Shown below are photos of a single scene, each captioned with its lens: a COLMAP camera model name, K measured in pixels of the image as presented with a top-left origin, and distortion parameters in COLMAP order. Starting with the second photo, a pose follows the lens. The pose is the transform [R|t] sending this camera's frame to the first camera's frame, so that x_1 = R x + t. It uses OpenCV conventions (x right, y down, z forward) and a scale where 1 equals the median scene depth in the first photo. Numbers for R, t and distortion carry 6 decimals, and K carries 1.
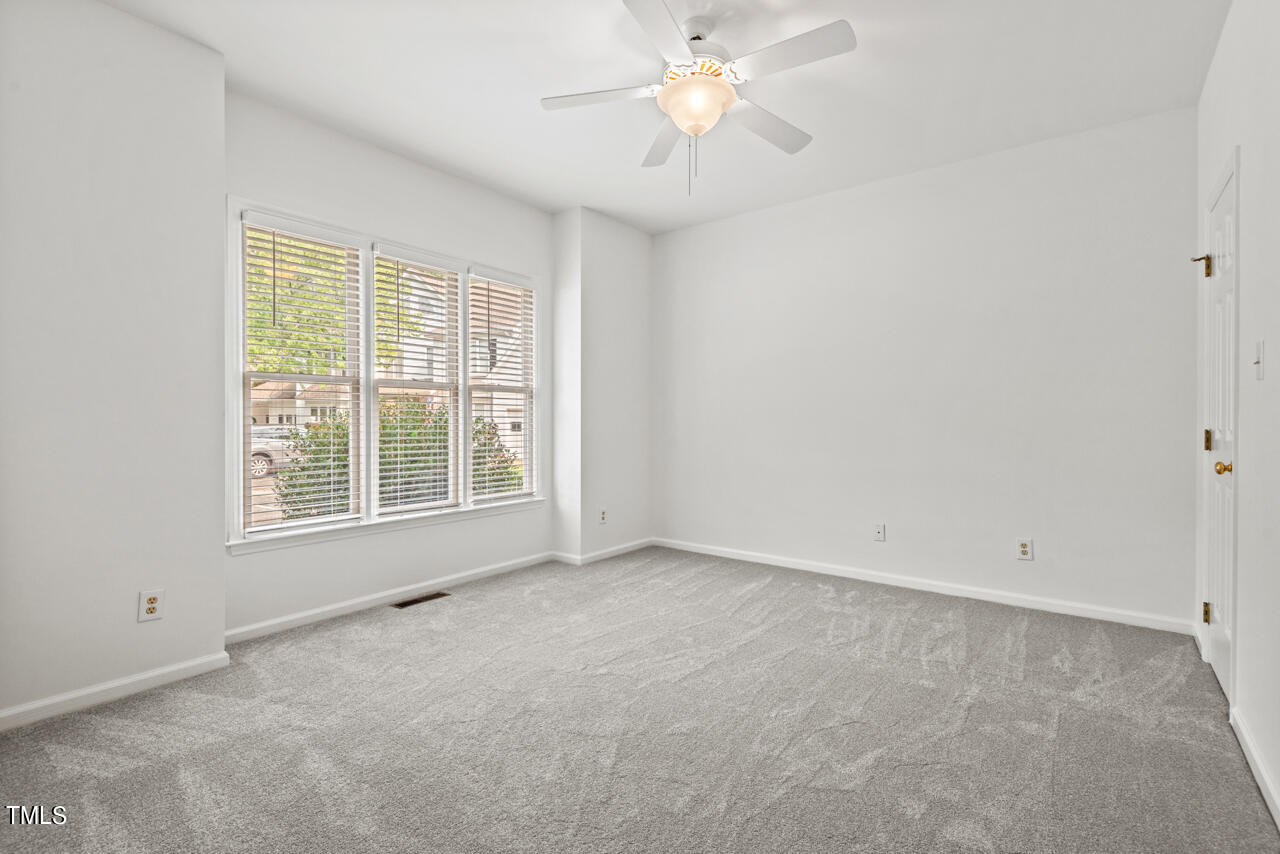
lens RADIAL K [[580.4, 0, 640.8], [0, 580.4, 423.1], [0, 0, 1]] dist [0.001484, -0.004865]
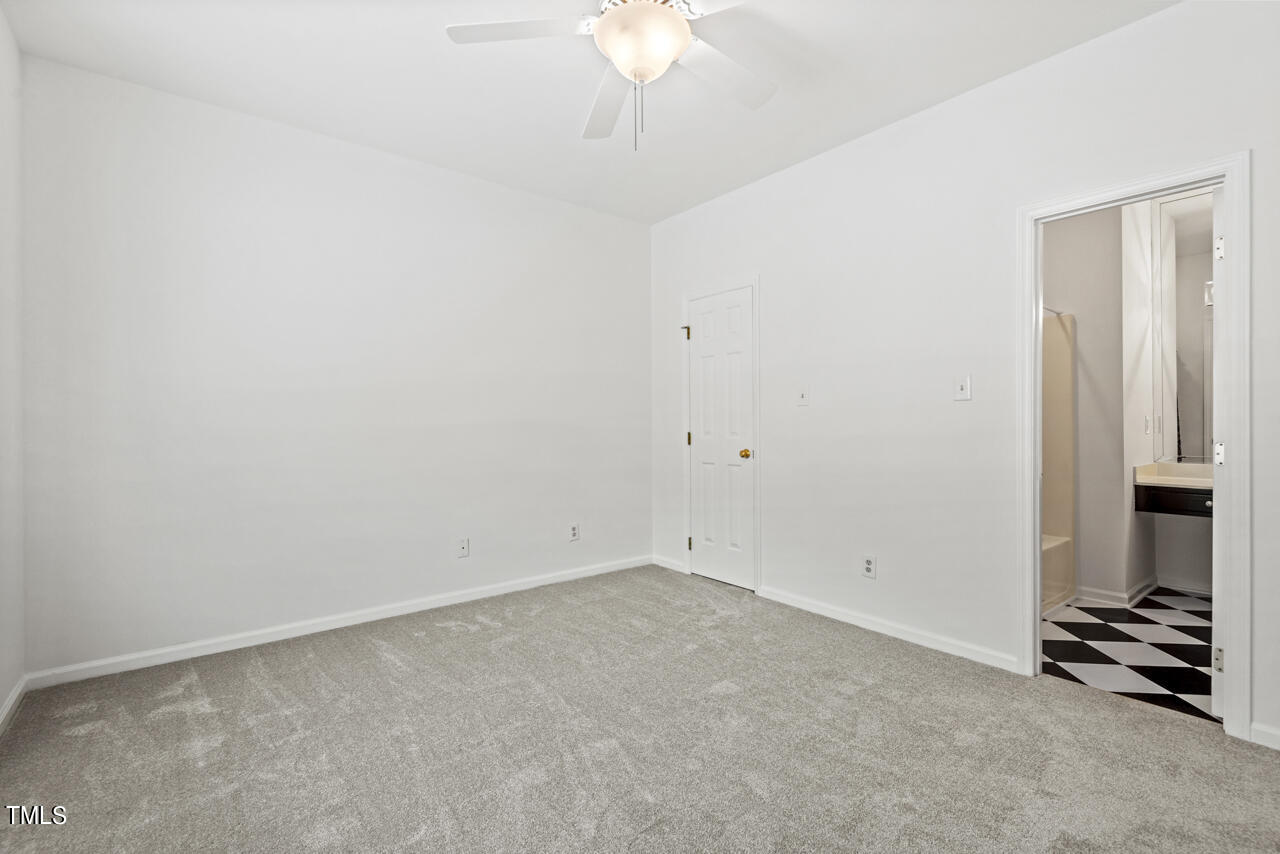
lens RADIAL K [[580.4, 0, 641.7], [0, 580.4, 424.1], [0, 0, 1]] dist [0.001484, -0.004865]
pose [[0.213457, -0.002216, 0.976950, -0.525831], [0.012811, 0.999918, -0.000531, -0.009424], [-0.976868, 0.012629, 0.213468, 0.613375]]
